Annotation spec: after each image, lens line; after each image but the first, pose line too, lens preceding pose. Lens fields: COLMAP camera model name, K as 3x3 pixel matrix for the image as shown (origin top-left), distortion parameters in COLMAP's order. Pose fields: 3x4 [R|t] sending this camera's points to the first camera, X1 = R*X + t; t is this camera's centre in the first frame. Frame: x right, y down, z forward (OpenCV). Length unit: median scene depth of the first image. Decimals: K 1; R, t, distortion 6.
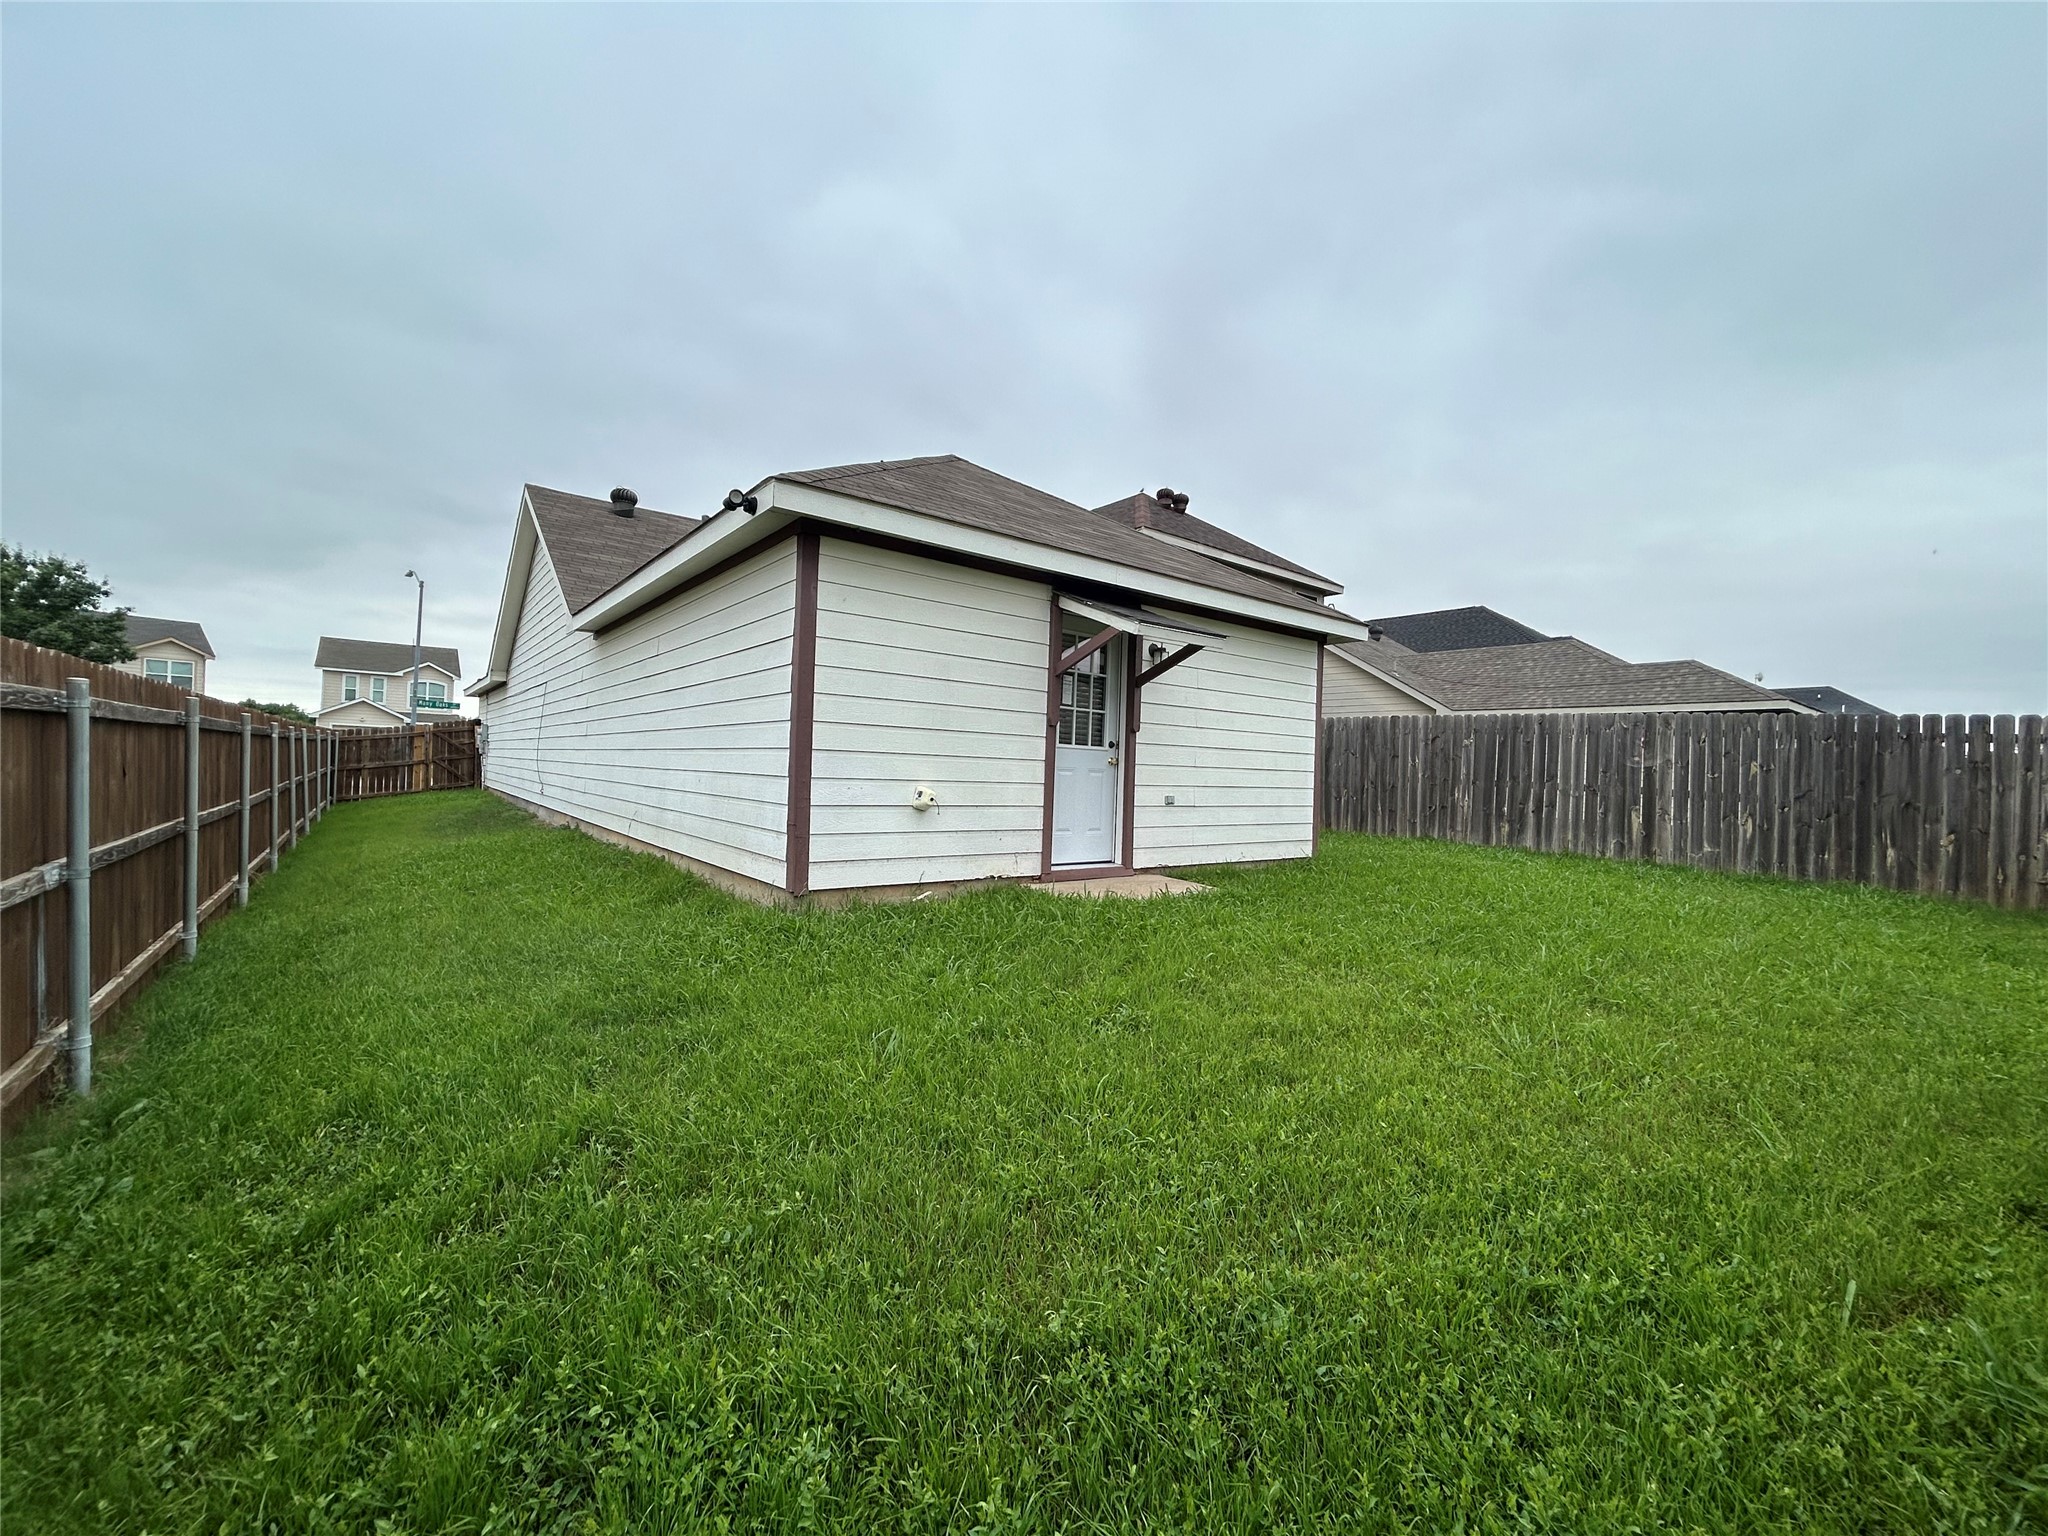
lens RADIAL K [[813.6, 0, 1024.0], [0, 813.6, 768.0], [0, 0, 1]] dist [-0.002433, -0.000100]
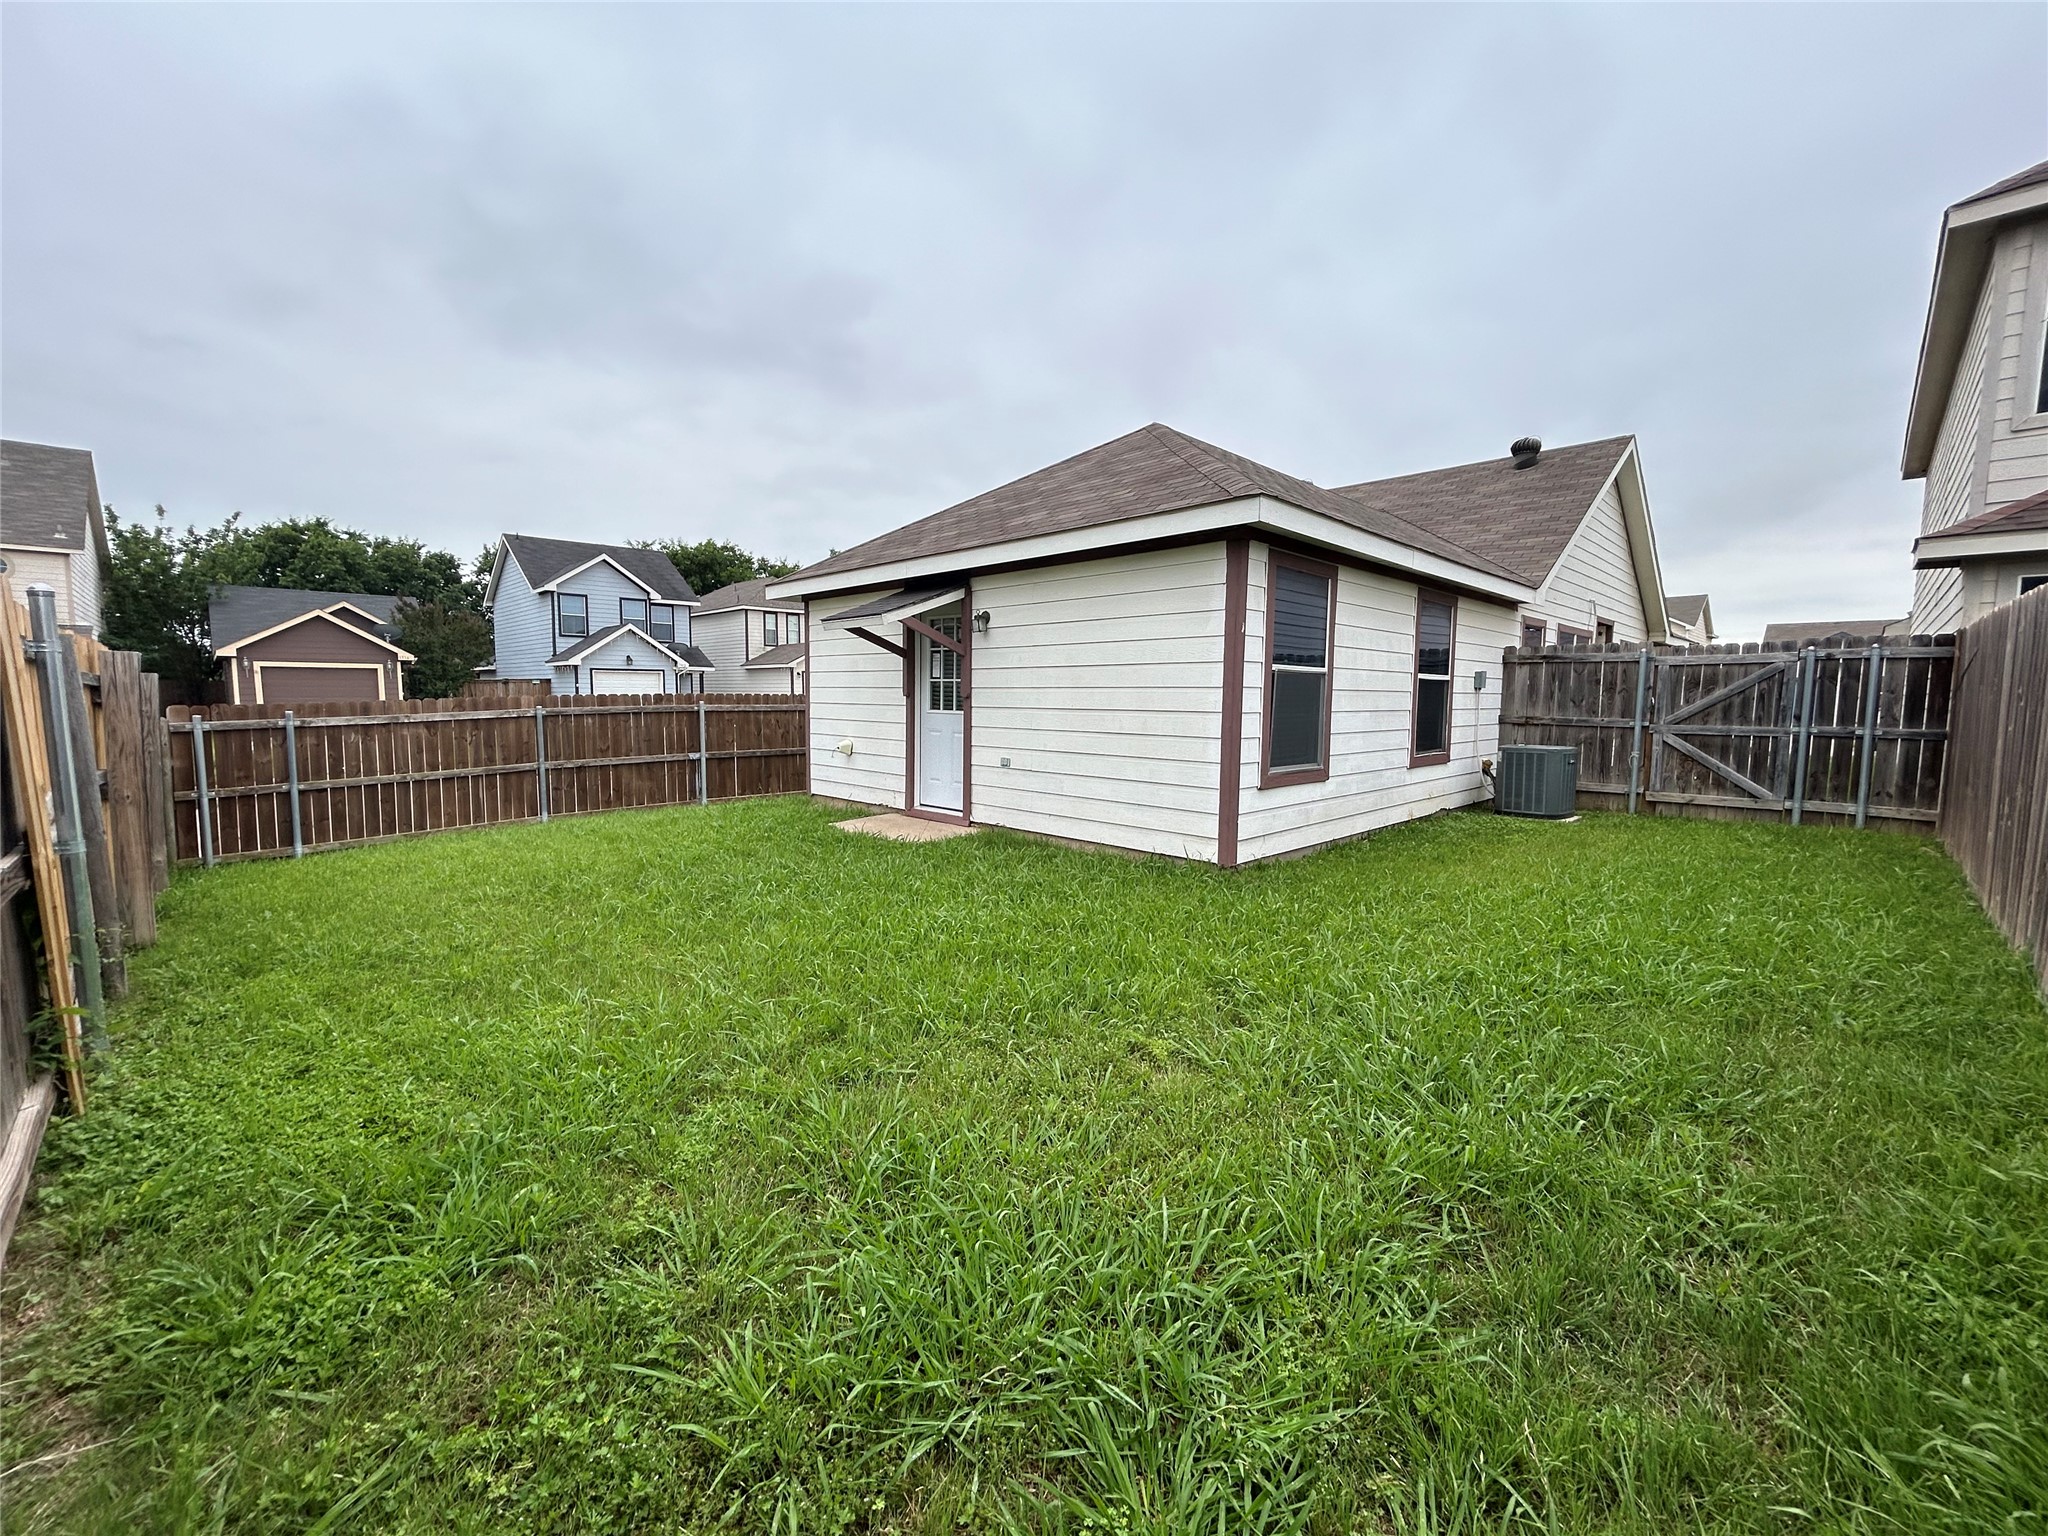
lens RADIAL K [[813.6, 0, 1024.0], [0, 813.6, 768.0], [0, 0, 1]] dist [-0.002433, -0.000100]
pose [[0.120302, 0.051021, -0.991425, 1.177219], [-0.009562, 0.998692, 0.050234, -0.004338], [0.992691, 0.003437, 0.120632, 0.890756]]
